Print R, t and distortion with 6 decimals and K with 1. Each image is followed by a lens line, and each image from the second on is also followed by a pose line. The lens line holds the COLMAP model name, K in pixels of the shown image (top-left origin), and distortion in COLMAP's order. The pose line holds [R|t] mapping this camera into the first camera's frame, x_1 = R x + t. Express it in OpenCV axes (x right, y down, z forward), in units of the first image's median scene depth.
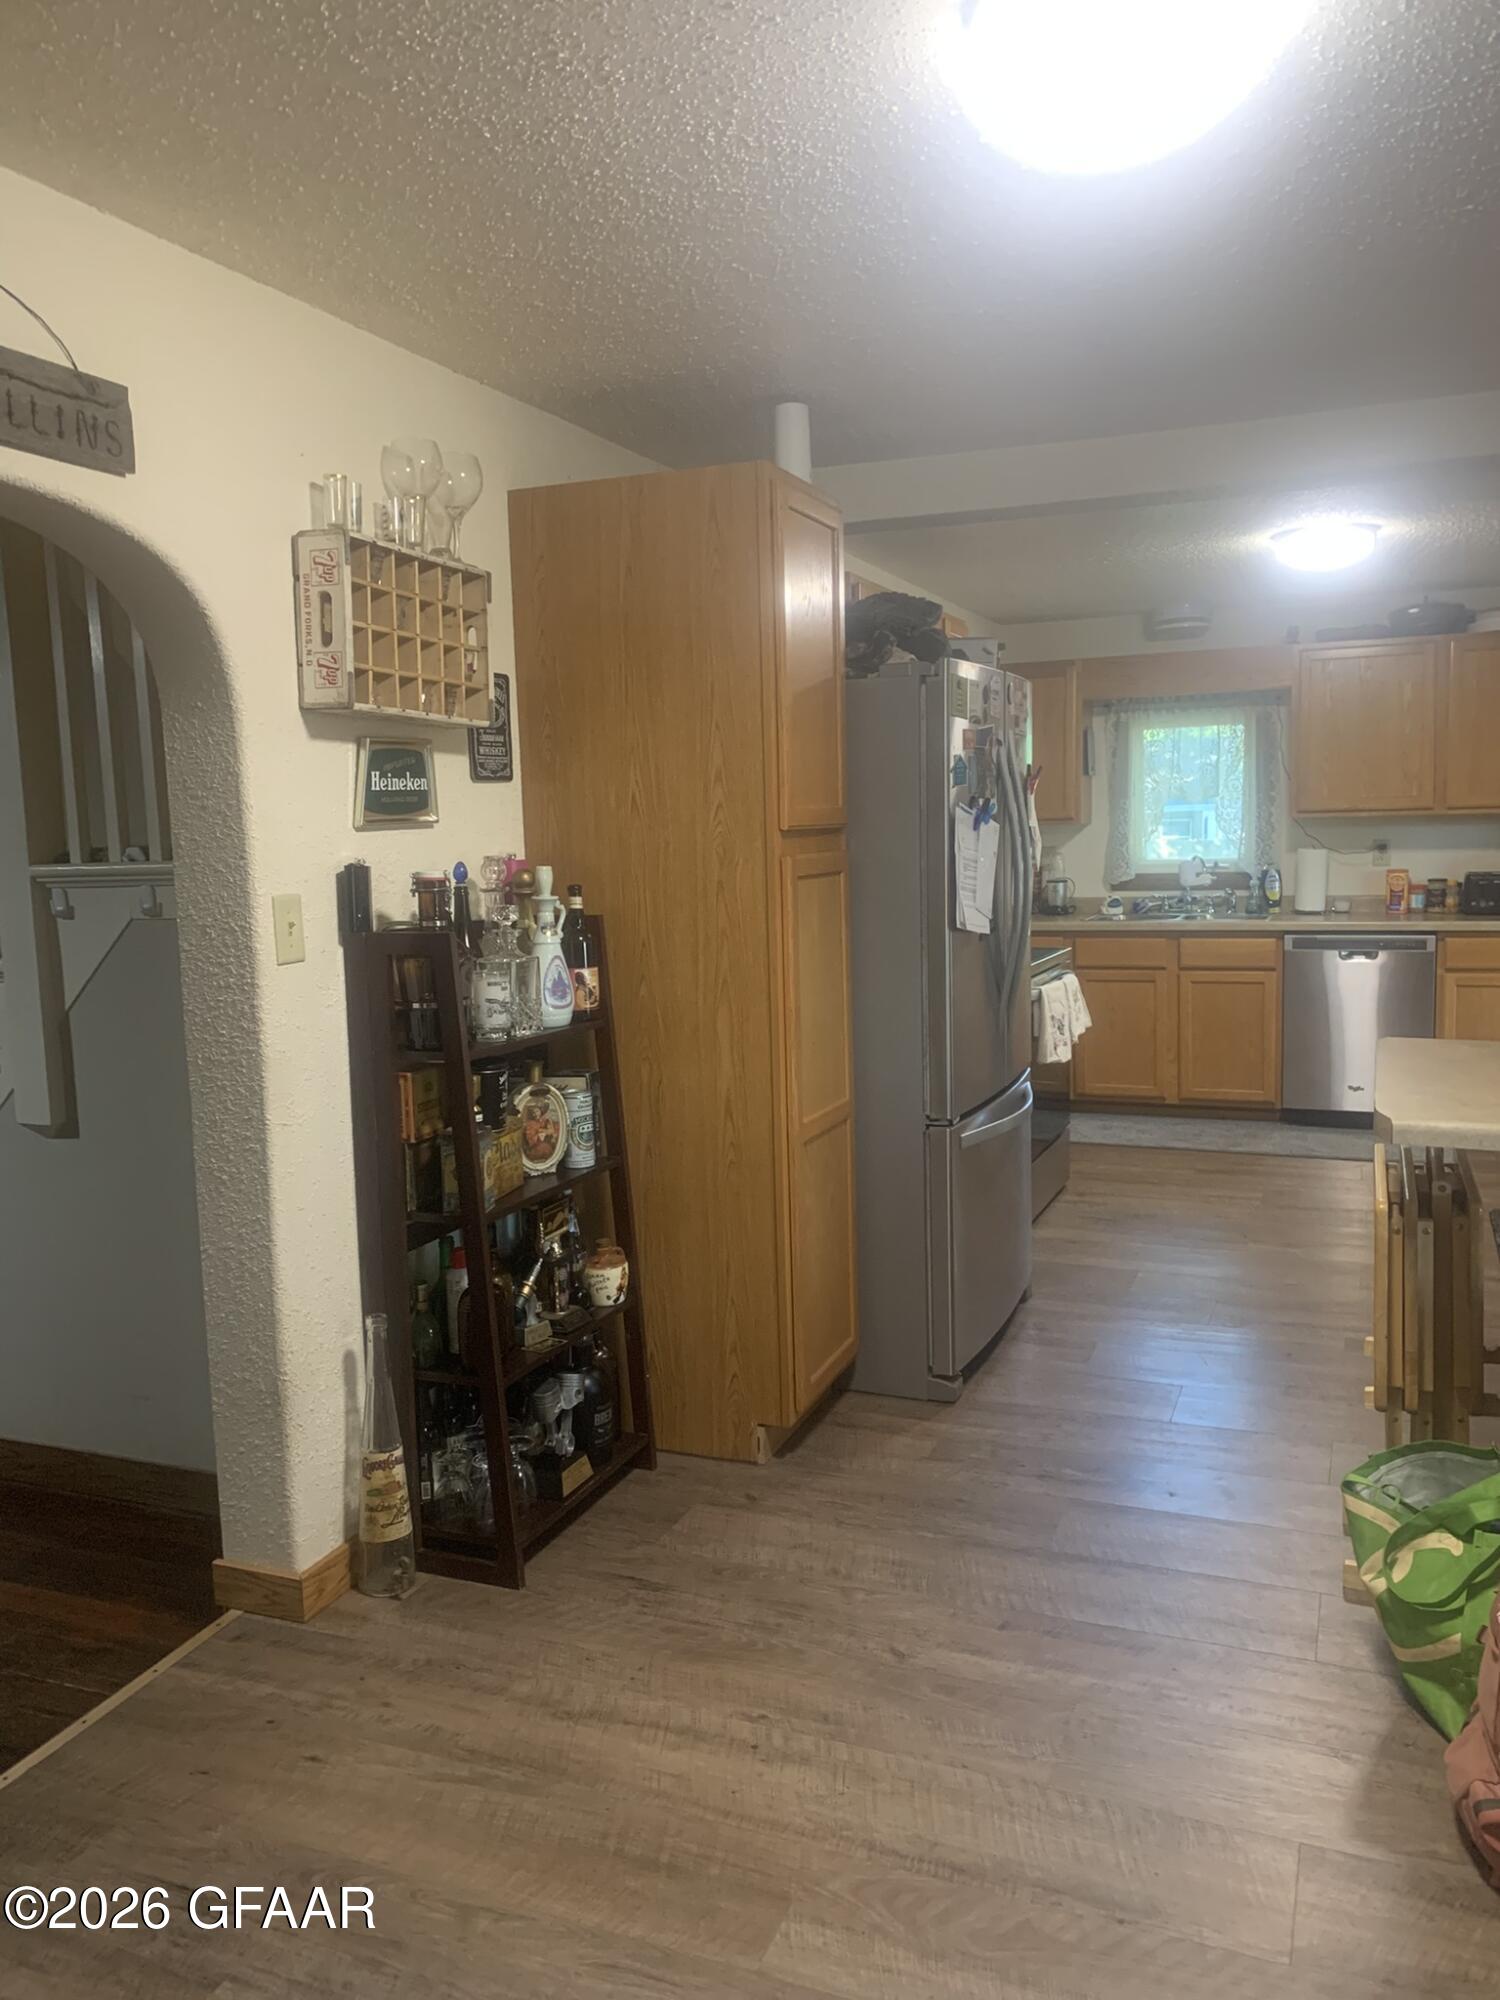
lens RADIAL K [[1528.7, 0, 752.1], [0, 1528.7, 1015.8], [0, 0, 1]] dist [0.040116, -0.051340]
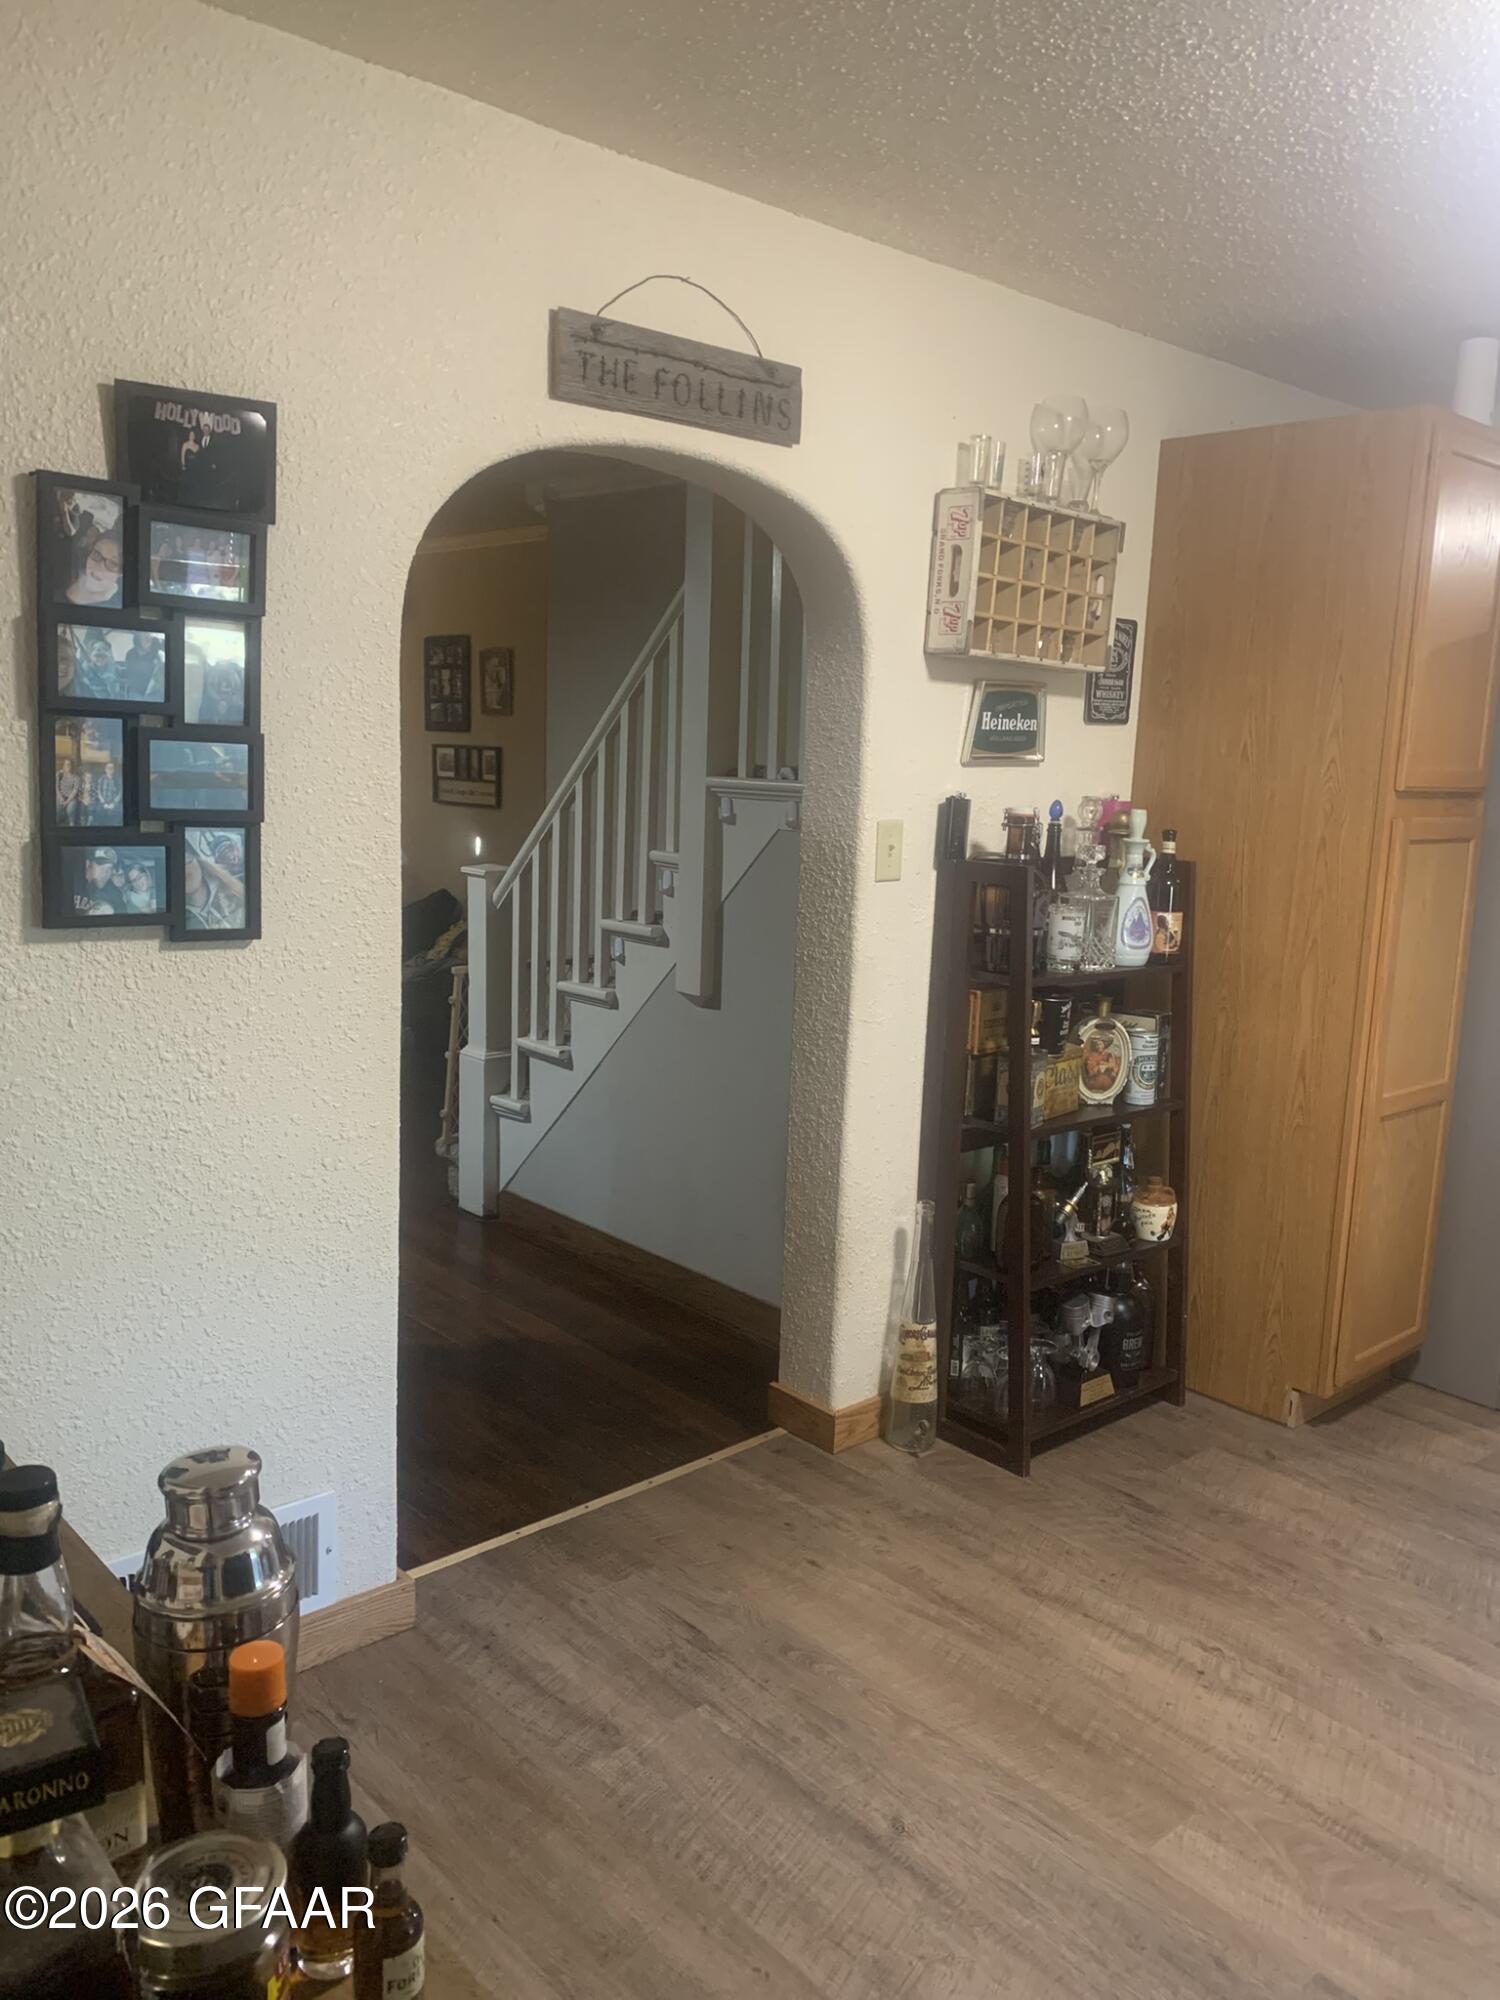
lens RADIAL K [[1528.7, 0, 752.1], [0, 1528.7, 1015.8], [0, 0, 1]] dist [0.040116, -0.051340]
pose [[0.897629, 0.134132, -0.419846, 0.086673], [-0.113183, 0.990774, 0.074546, -0.008086], [0.425971, -0.019395, 0.904529, -0.053666]]
